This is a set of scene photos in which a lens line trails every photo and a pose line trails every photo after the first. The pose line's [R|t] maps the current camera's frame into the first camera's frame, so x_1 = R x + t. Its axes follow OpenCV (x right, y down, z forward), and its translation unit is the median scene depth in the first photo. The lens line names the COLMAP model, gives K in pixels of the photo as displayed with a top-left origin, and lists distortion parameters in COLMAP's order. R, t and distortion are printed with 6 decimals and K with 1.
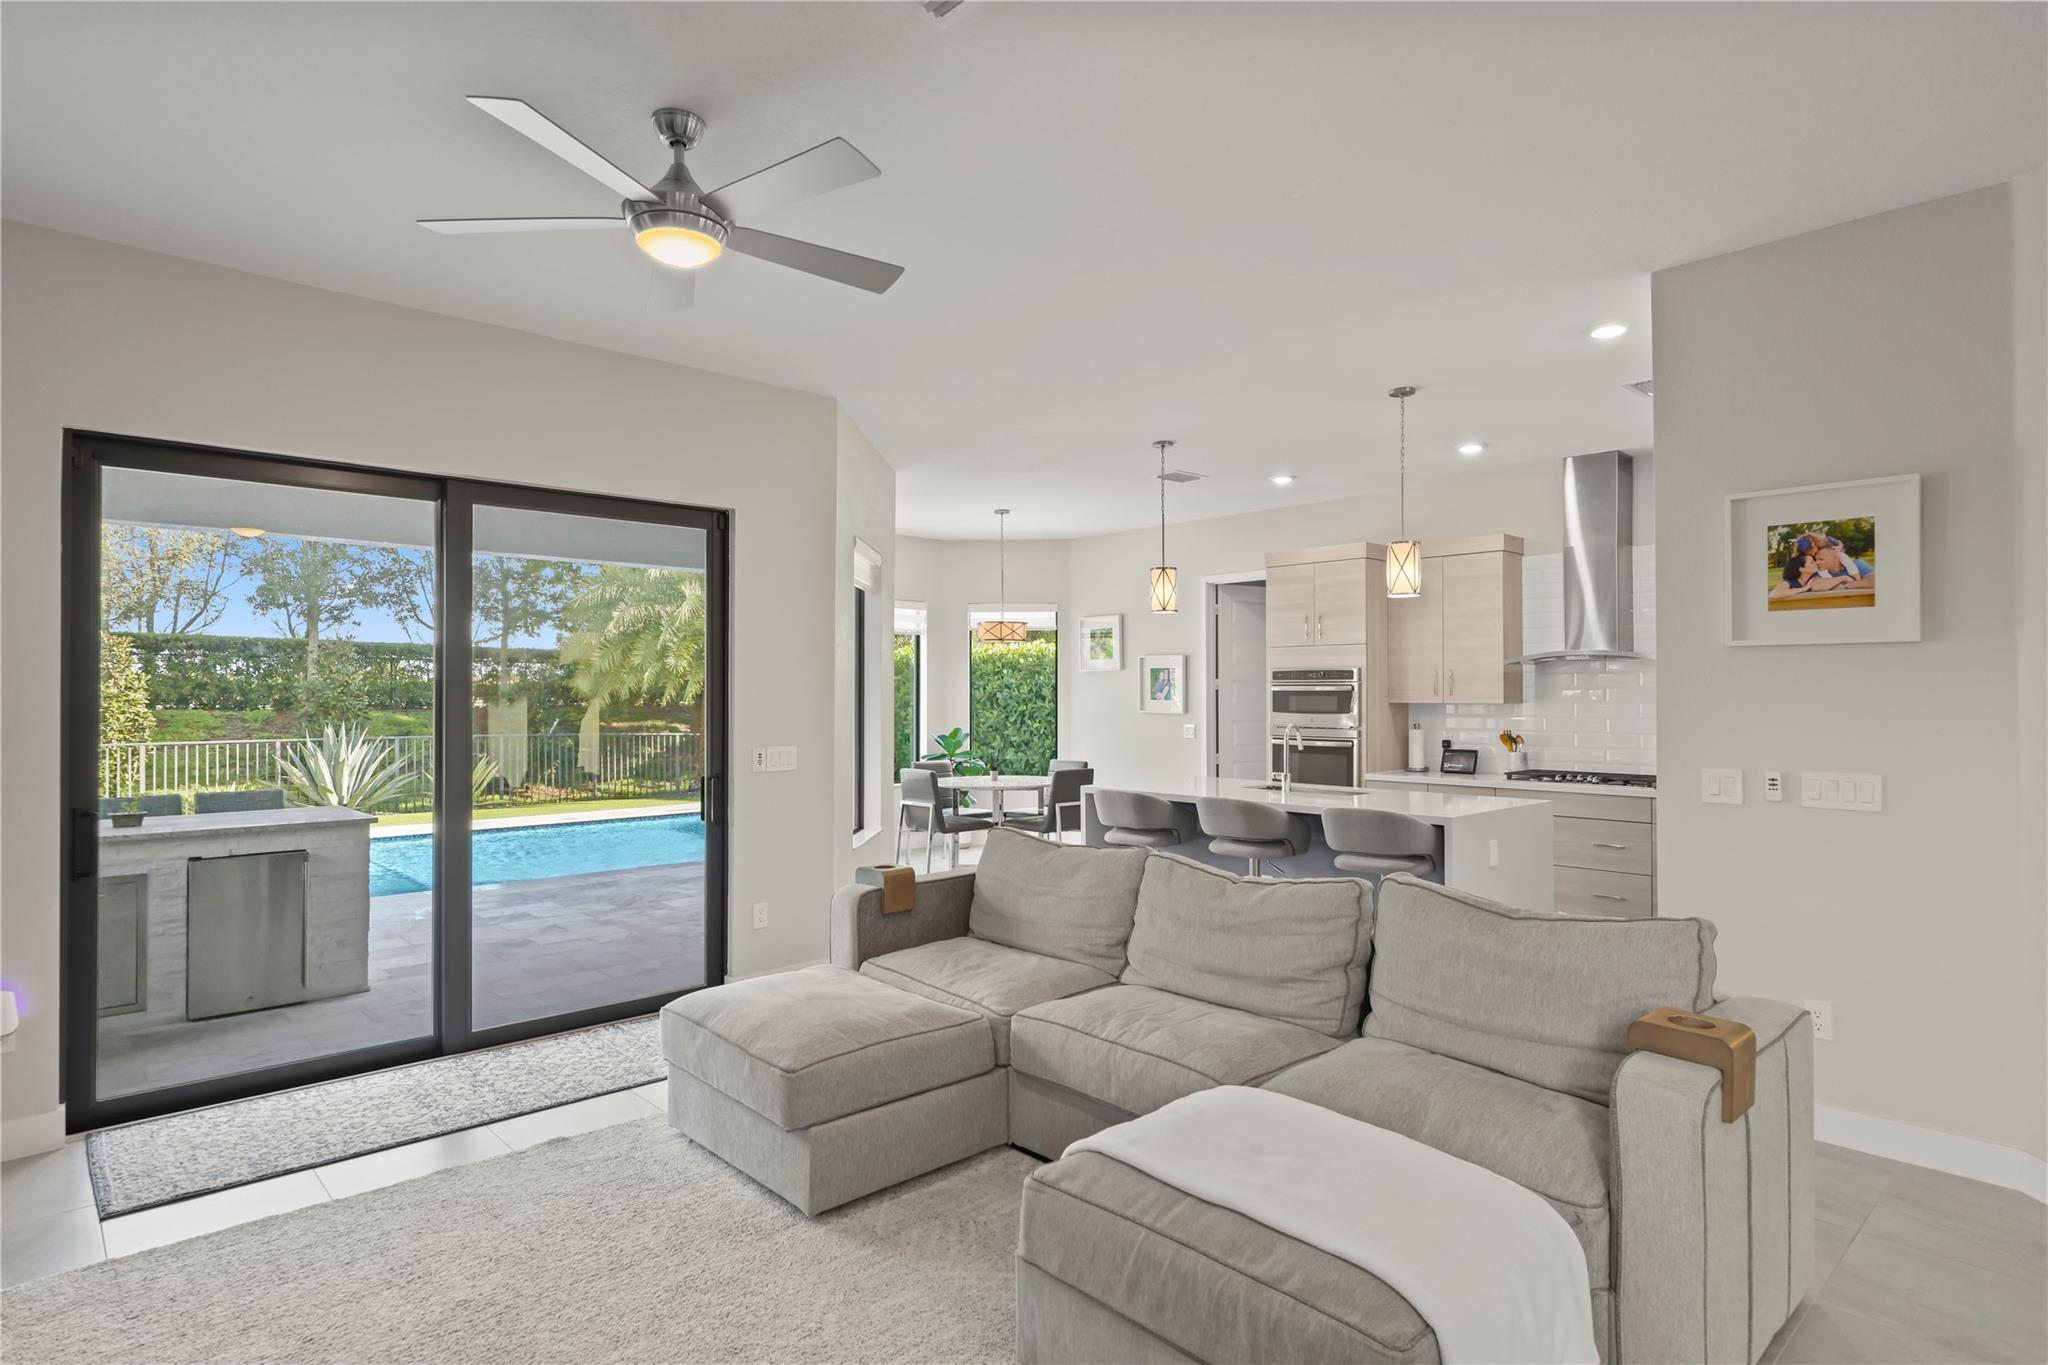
lens RADIAL K [[1084.5, 0, 1024.0], [0, 1084.5, 682.5], [0, 0, 1]] dist [-0.000116, 0.000030]
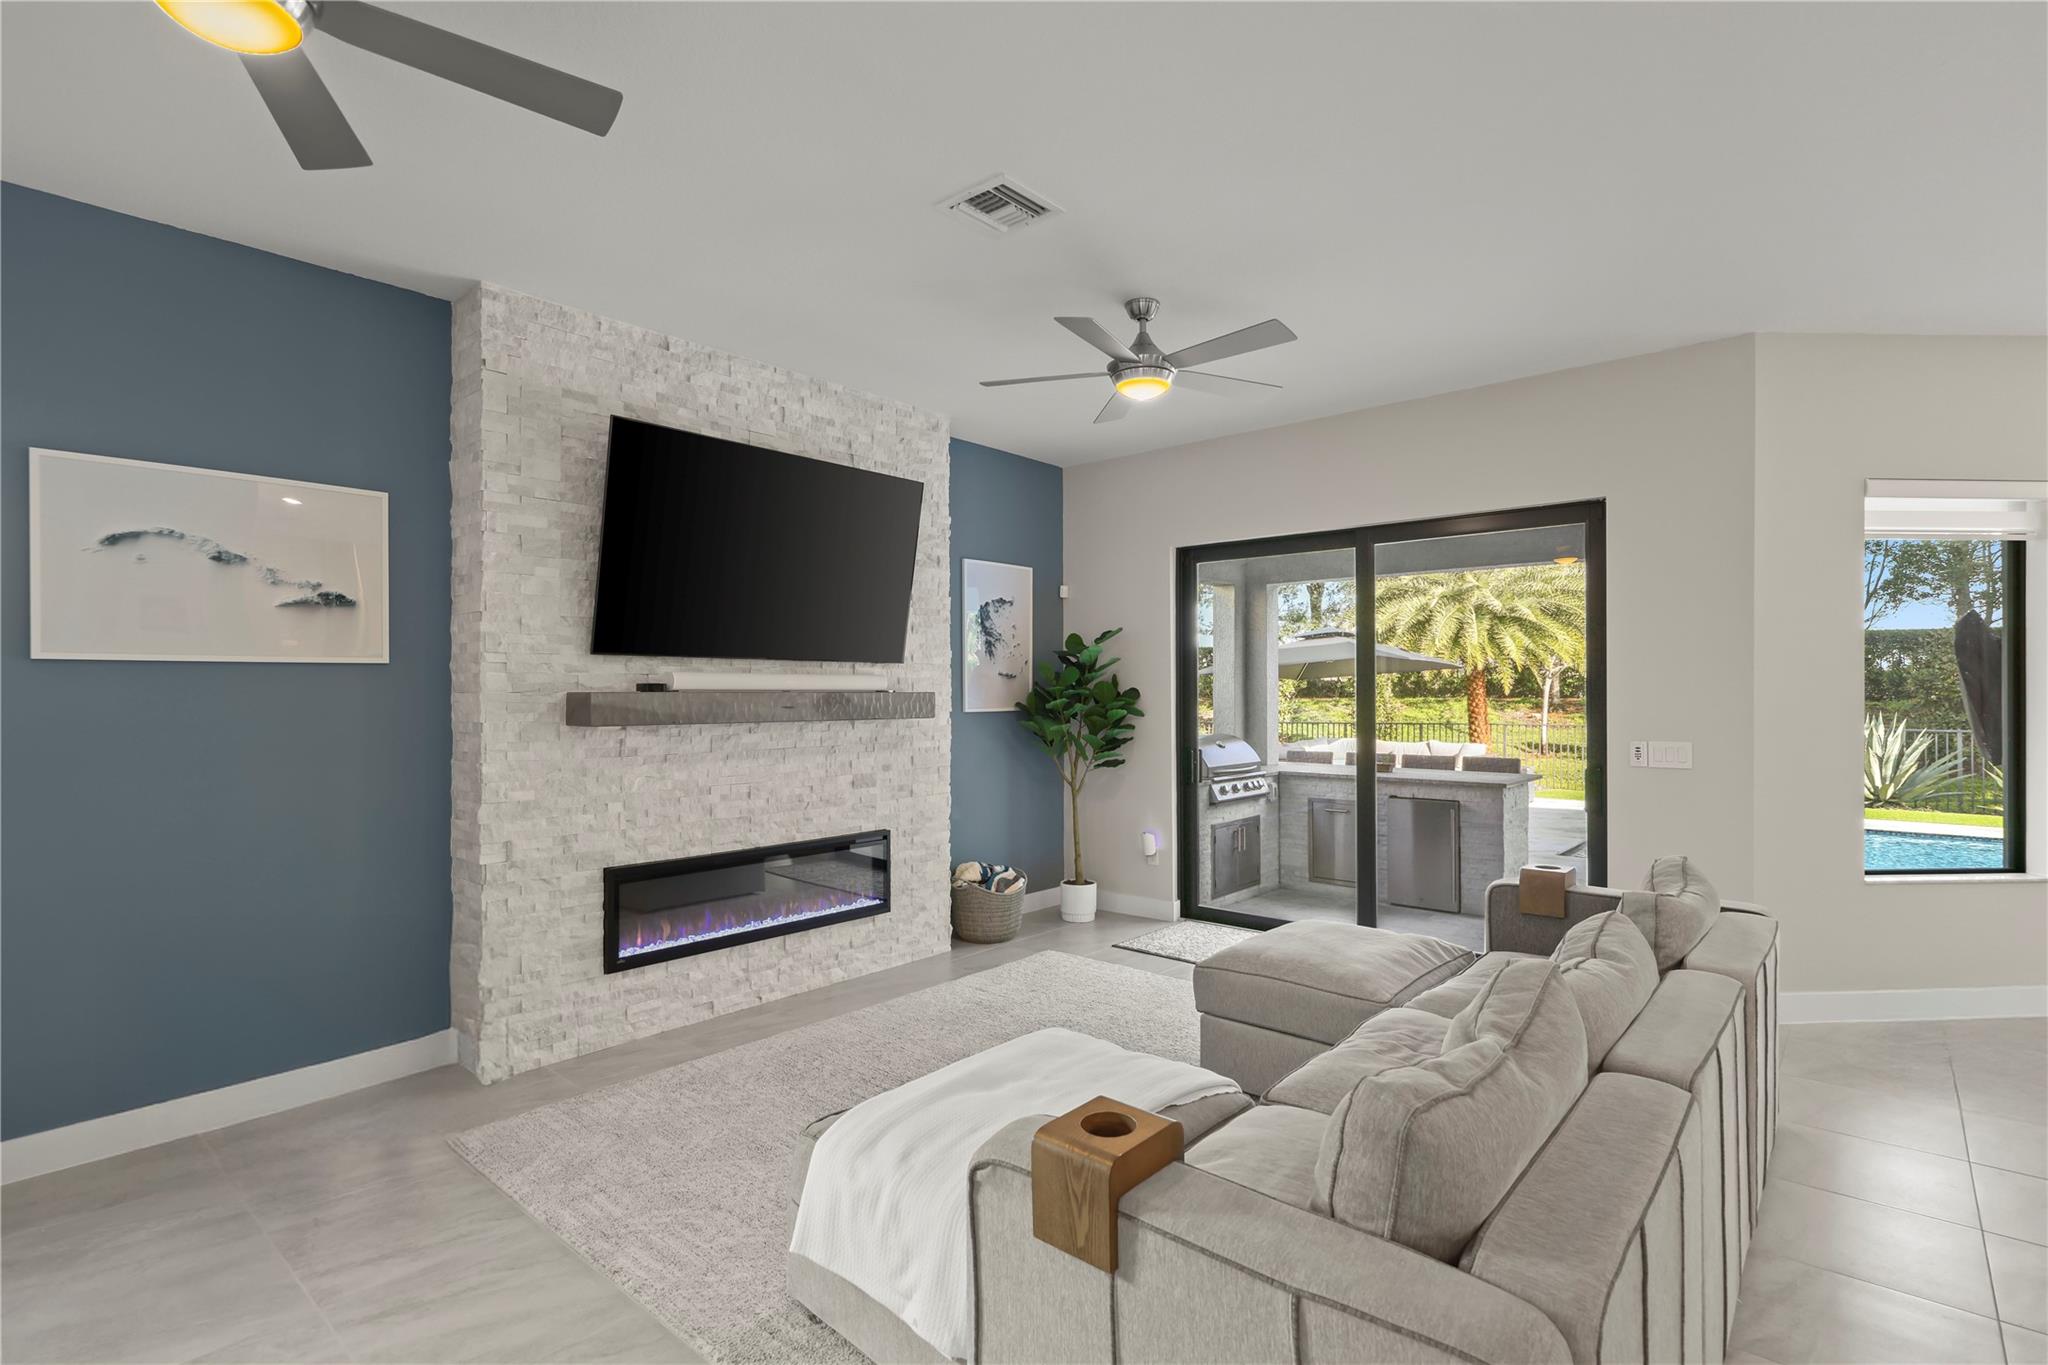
lens RADIAL K [[980.5, 0, 1024.0], [0, 980.5, 682.5], [0, 0, 1]] dist [-0.000270, -0.000048]
pose [[0.107314, -0.006031, -0.994207, 0.600843], [0.014615, 0.999883, -0.004488, 0.005031], [0.994118, -0.014049, 0.107389, 0.405457]]
